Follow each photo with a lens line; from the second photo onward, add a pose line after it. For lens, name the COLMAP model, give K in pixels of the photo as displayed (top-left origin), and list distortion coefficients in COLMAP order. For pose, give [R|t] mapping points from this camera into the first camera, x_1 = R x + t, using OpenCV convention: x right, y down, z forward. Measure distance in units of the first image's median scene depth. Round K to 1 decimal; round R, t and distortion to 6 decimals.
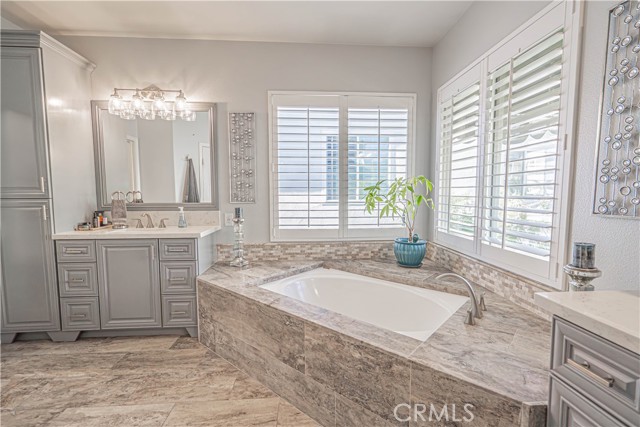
lens RADIAL K [[293.8, 0, 327.7], [0, 293.8, 216.9], [0, 0, 1]] dist [0.002933, 0.001558]
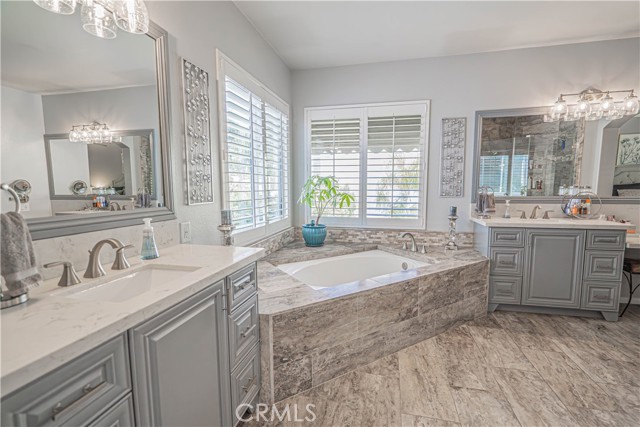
lens RADIAL K [[293.8, 0, 317.0], [0, 293.8, 216.2], [0, 0, 1]] dist [0.002933, 0.001558]
pose [[0.303119, -0.095619, 0.948143, -0.942597], [0.077686, 0.994121, 0.075420, -0.056719], [-0.949781, 0.050796, 0.308766, 0.613409]]
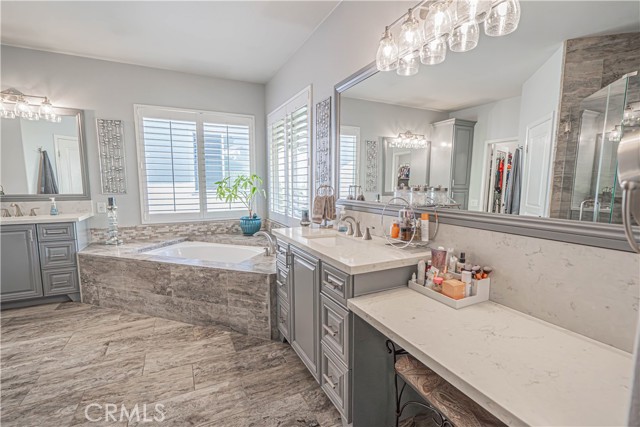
lens RADIAL K [[293.8, 0, 320.3], [0, 293.8, 216.4], [0, 0, 1]] dist [0.002933, 0.001558]
pose [[0.932242, -0.039397, 0.359685, 0.075926], [0.027239, 0.998875, 0.038811, 0.025545], [-0.360809, -0.026384, 0.932266, -0.514125]]
